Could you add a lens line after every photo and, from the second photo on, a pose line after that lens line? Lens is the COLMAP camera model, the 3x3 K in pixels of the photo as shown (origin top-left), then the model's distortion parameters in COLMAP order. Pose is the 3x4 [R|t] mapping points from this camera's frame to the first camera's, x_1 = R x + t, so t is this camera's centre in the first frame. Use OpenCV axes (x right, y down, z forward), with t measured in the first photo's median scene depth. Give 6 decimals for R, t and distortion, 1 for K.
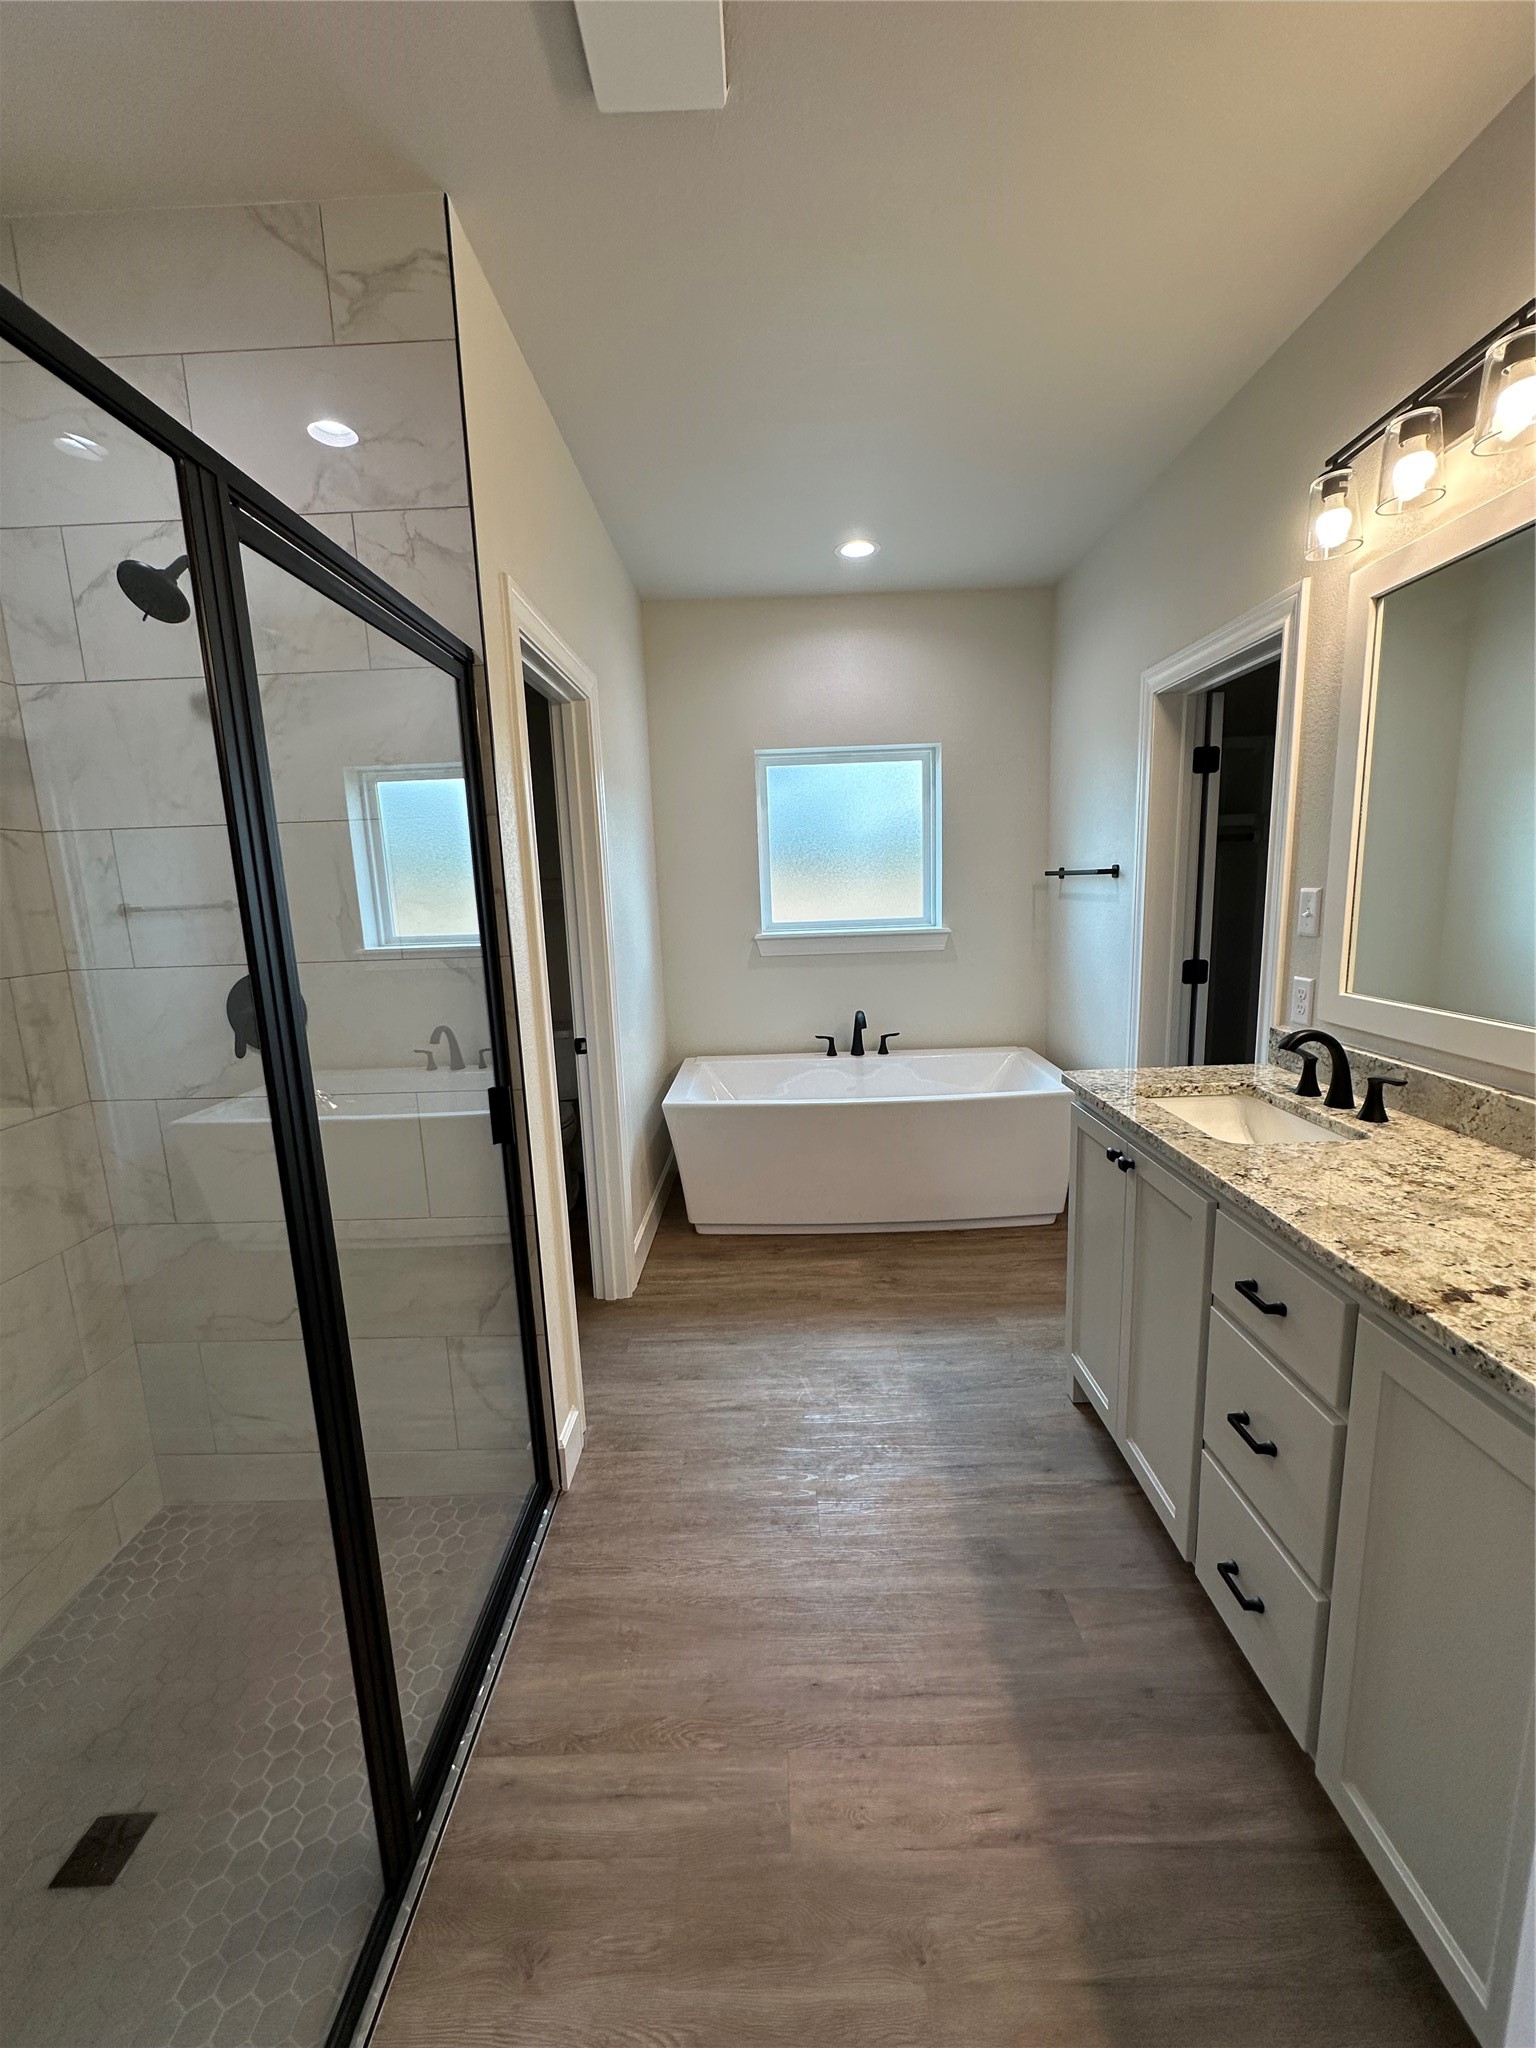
lens RADIAL K [[815.8, 0, 767.1], [0, 815.8, 1022.8], [0, 0, 1]] dist [-0.003694, 0.000770]
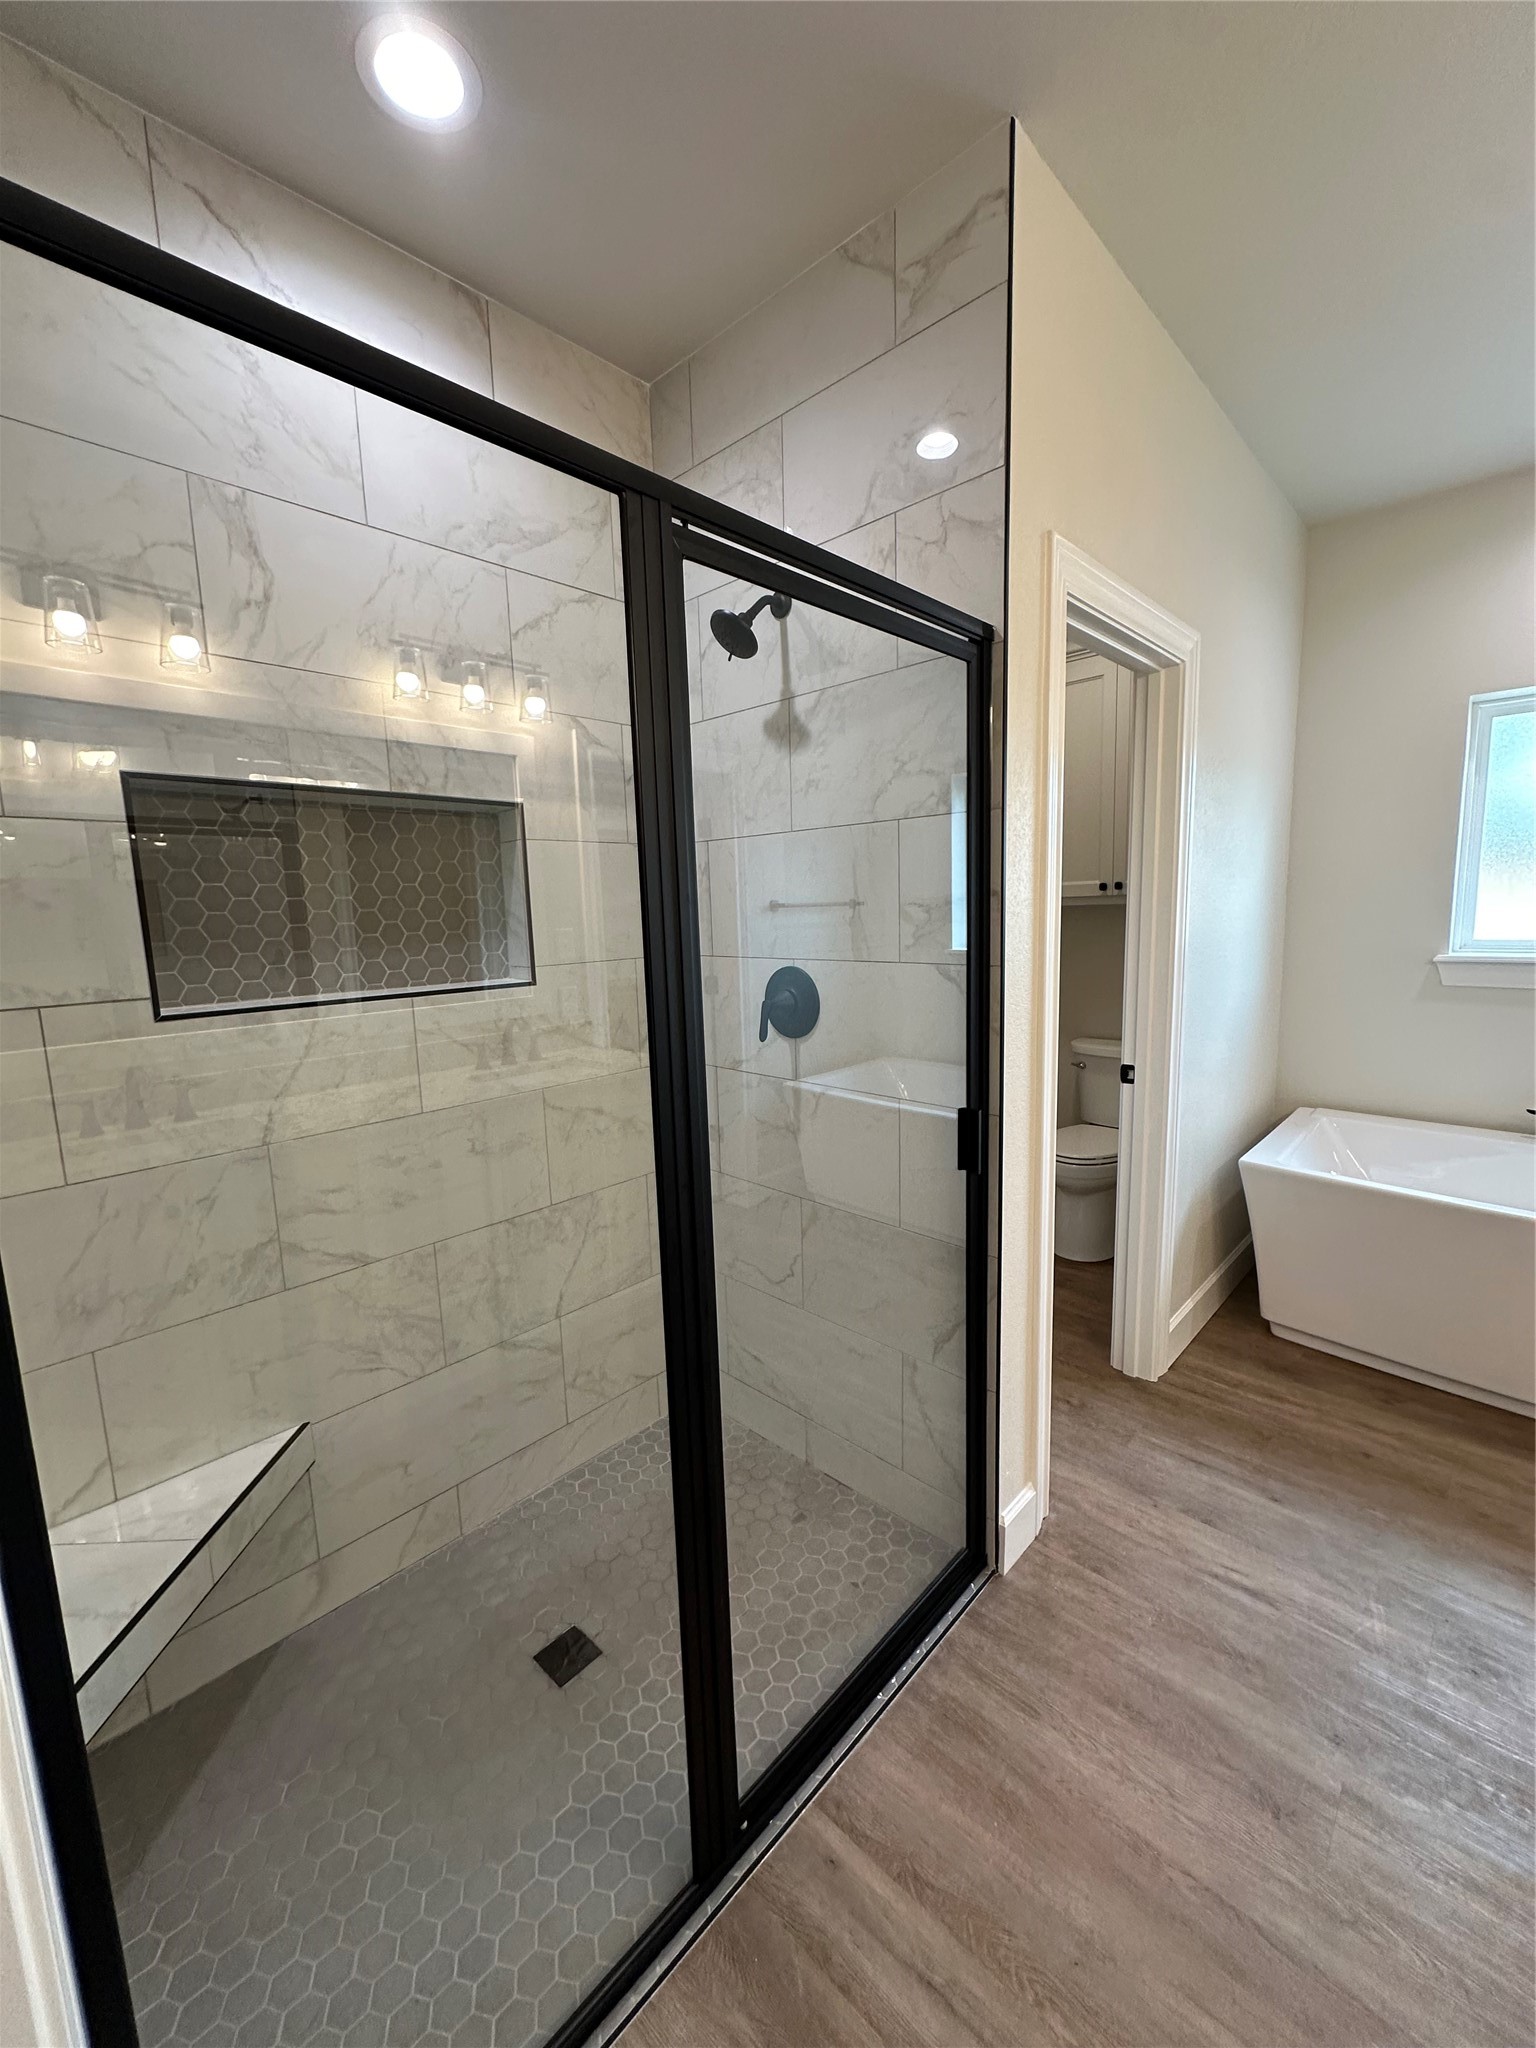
lens RADIAL K [[815.8, 0, 767.1], [0, 815.8, 1022.8], [0, 0, 1]] dist [-0.003694, 0.000770]
pose [[0.728645, 0.111659, -0.675728, 0.099550], [-0.112975, 0.992701, 0.042214, -0.026637], [0.675509, 0.045582, 0.735941, 0.159320]]
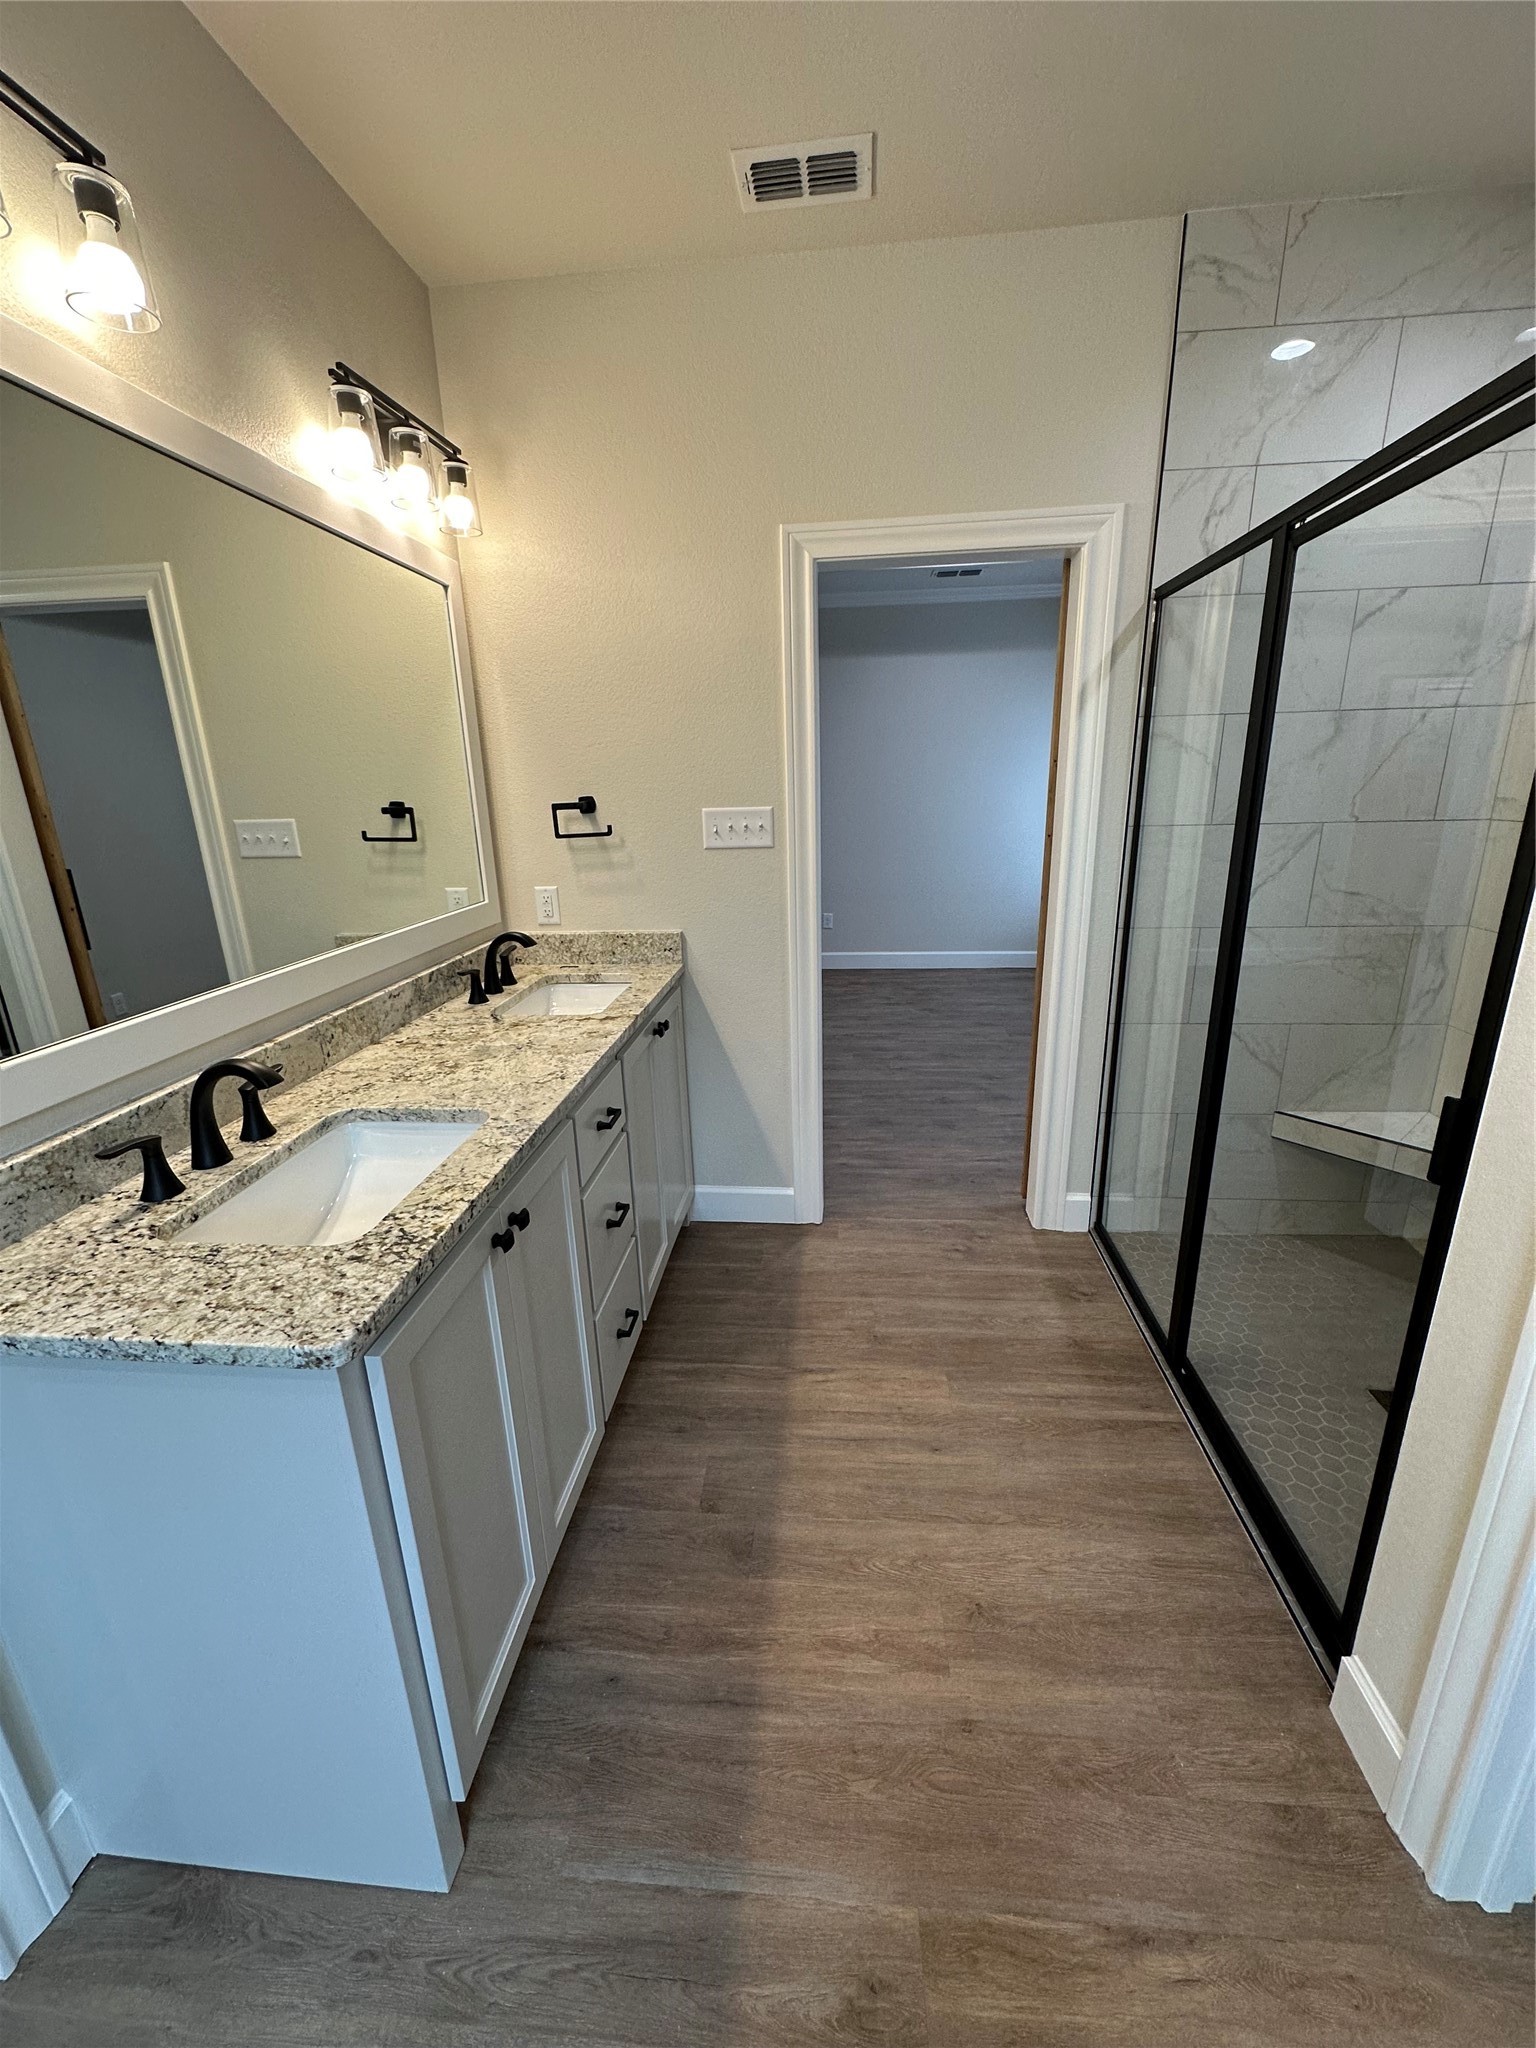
lens RADIAL K [[815.8, 0, 767.1], [0, 815.8, 1022.8], [0, 0, 1]] dist [-0.003694, 0.000770]
pose [[-0.994205, 0.037139, 0.100885, 0.128435], [0.077797, 0.896213, 0.436749, -0.260521], [-0.074194, 0.442067, -0.893908, 1.425312]]
